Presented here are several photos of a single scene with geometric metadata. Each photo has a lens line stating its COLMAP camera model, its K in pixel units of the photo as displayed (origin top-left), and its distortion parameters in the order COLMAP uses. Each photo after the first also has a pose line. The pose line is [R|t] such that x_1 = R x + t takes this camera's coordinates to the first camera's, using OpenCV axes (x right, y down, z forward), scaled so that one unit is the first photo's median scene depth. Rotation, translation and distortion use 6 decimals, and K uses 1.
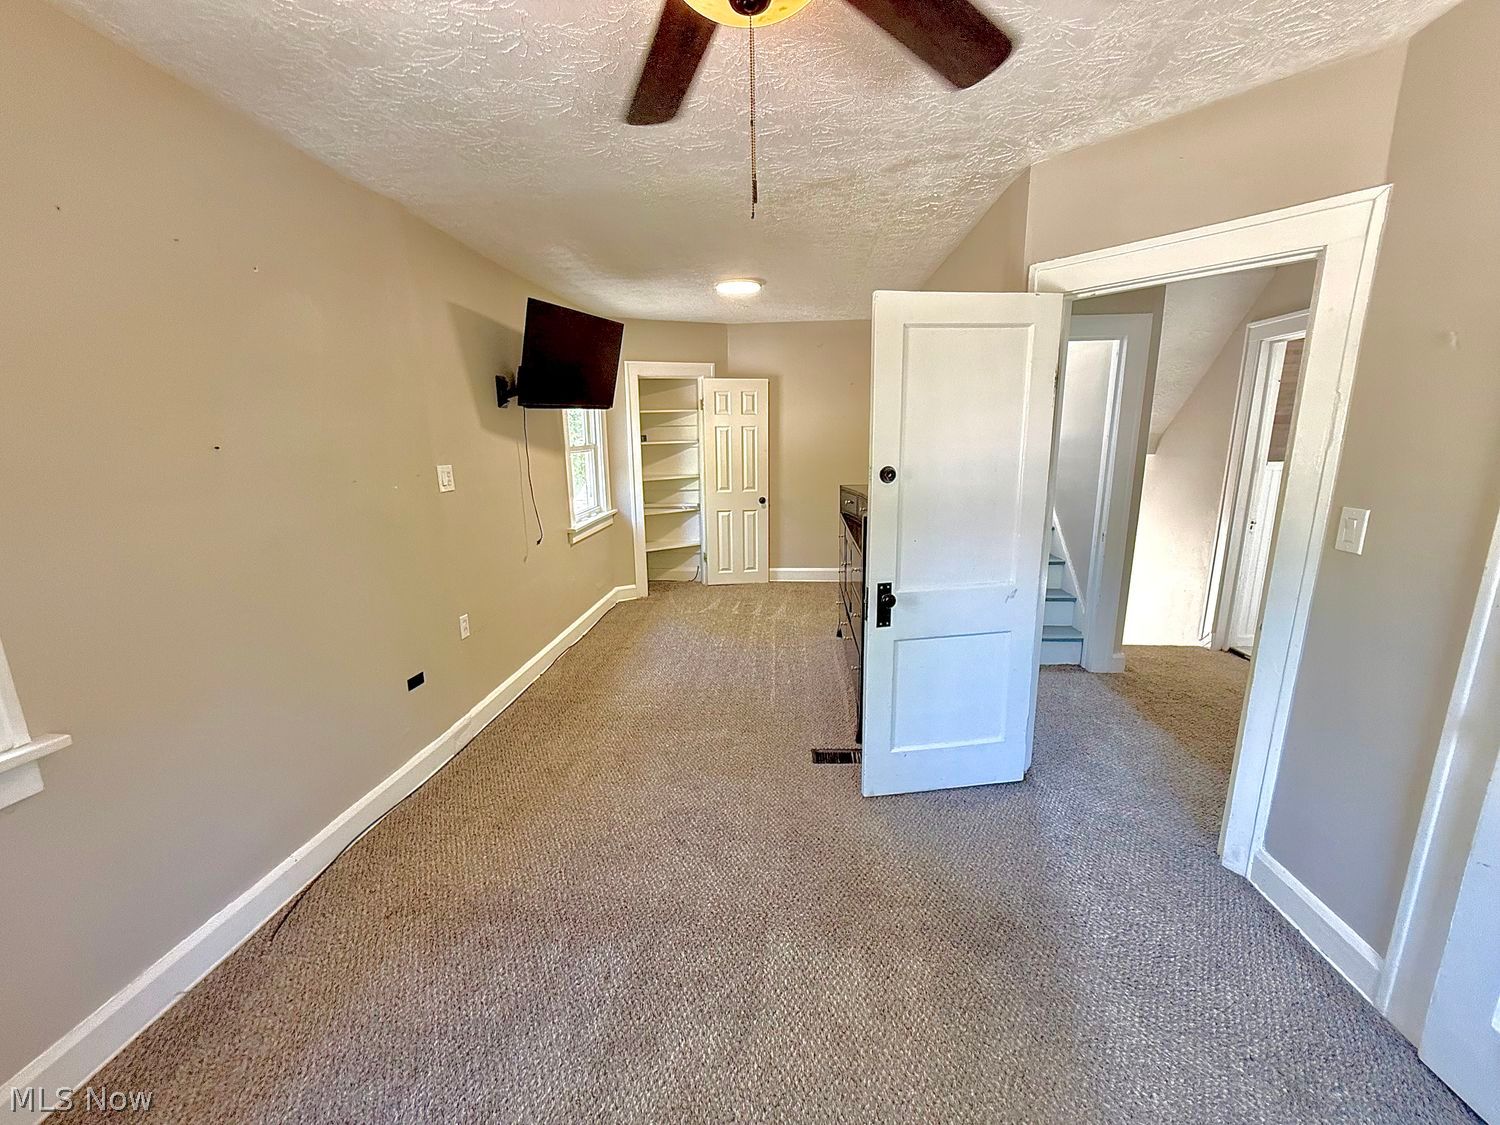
lens RADIAL K [[595.5, 0, 751.9], [0, 595.5, 563.3], [0, 0, 1]] dist [-0.000956, -0.000082]
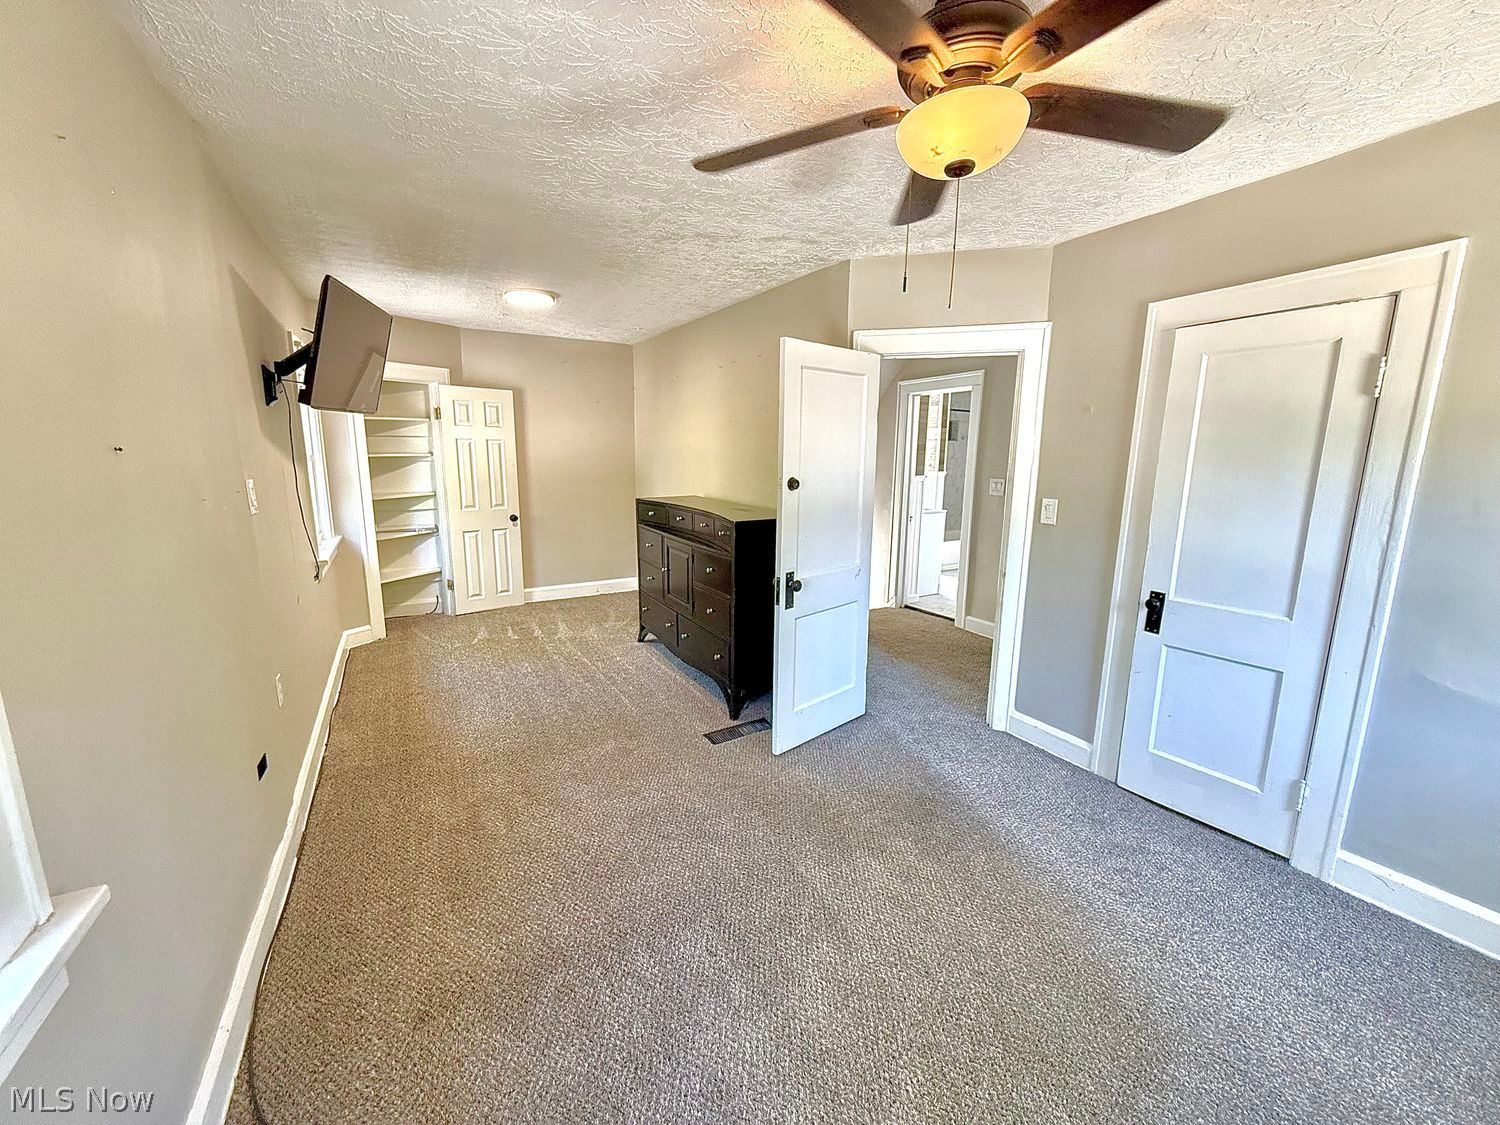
lens RADIAL K [[595.5, 0, 750.7], [0, 595.5, 562.8], [0, 0, 1]] dist [-0.000956, -0.000082]
pose [[0.822978, -0.082360, 0.562071, -0.309681], [0.099369, 0.995051, 0.000310, 0.003298], [-0.559314, 0.055597, 0.827089, 0.017016]]
